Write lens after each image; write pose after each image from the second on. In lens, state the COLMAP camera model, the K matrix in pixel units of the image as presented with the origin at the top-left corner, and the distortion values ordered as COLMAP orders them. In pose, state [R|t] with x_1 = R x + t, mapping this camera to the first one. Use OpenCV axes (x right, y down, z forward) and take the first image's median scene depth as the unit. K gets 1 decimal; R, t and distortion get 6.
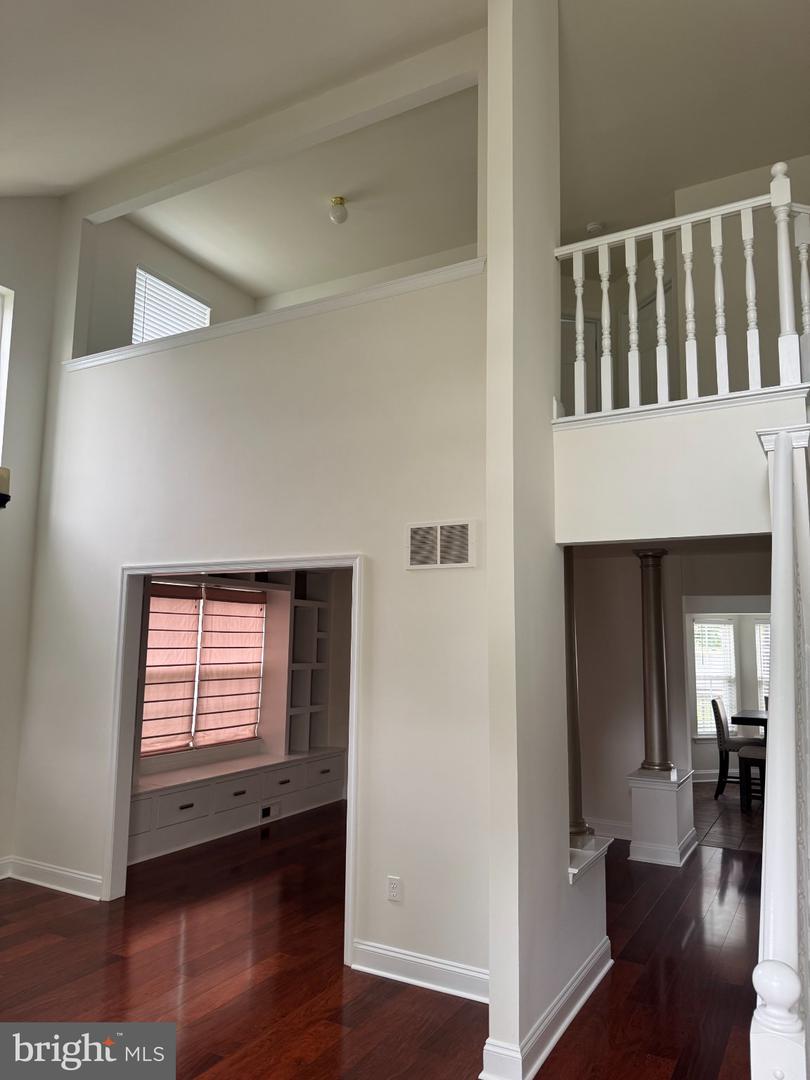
lens RADIAL K [[758.7, 0, 405.0], [0, 758.7, 540.0], [0, 0, 1]] dist [0.170369, -0.200409]
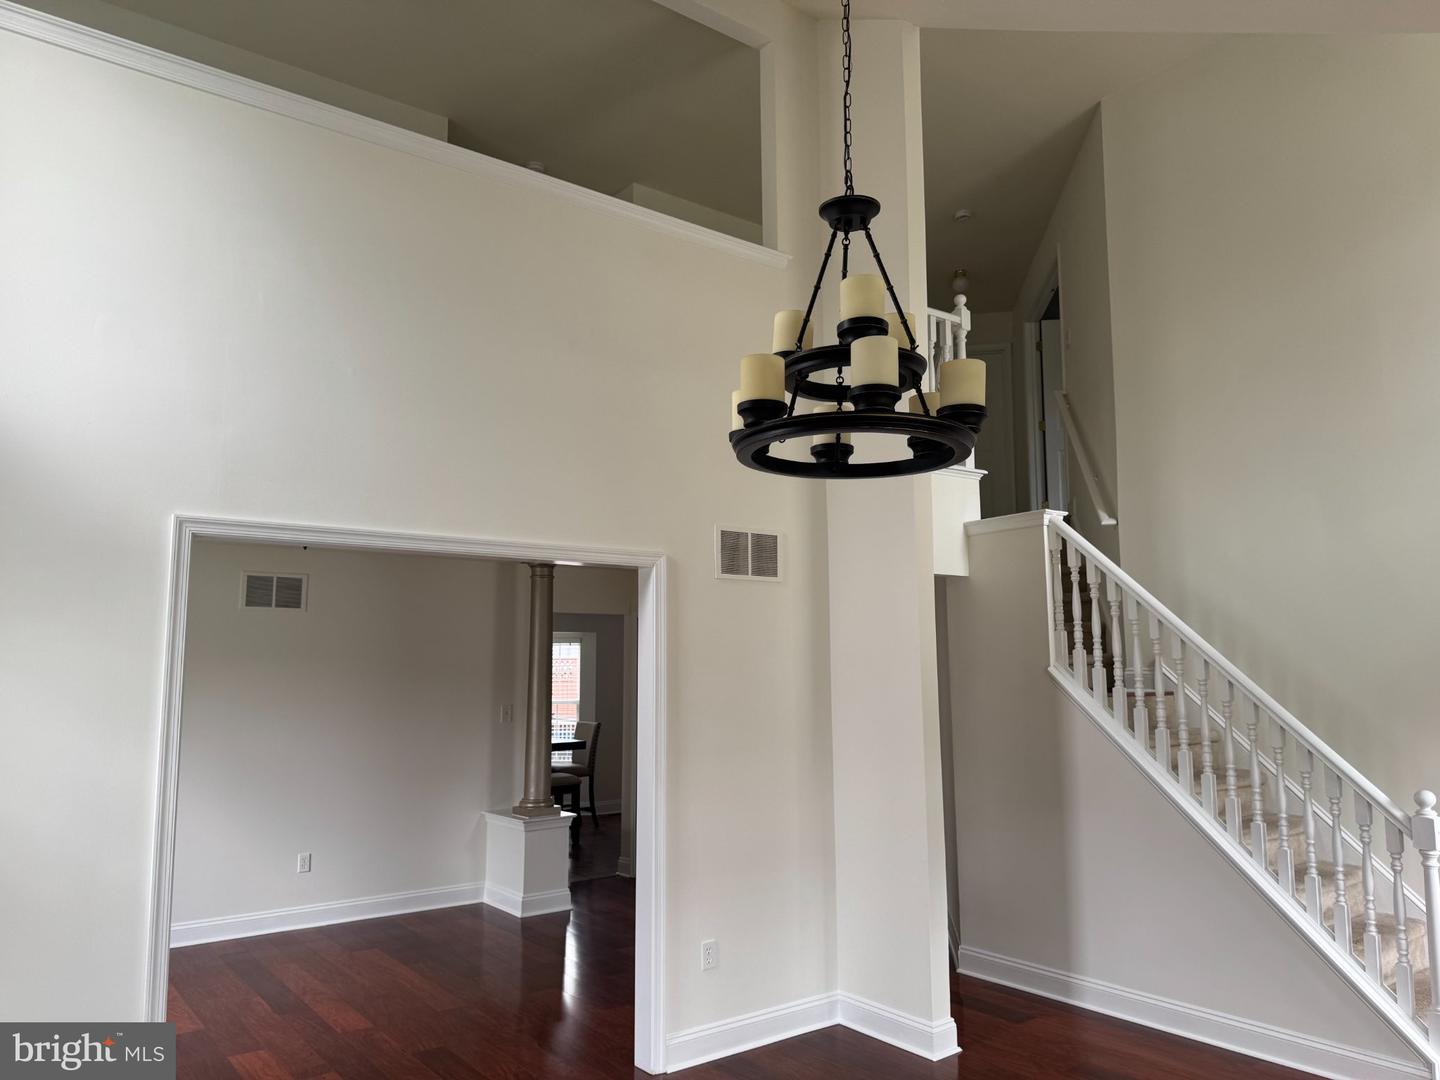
lens RADIAL K [[1011.7, 0, 720.0], [0, 1011.7, 540.0], [0, 0, 1]] dist [0.170369, -0.200409]
pose [[0.399689, 0.101861, 0.910974, -1.042221], [-0.110103, 0.991946, -0.062607, 0.067799], [-0.910014, -0.075278, 0.407685, 0.548500]]
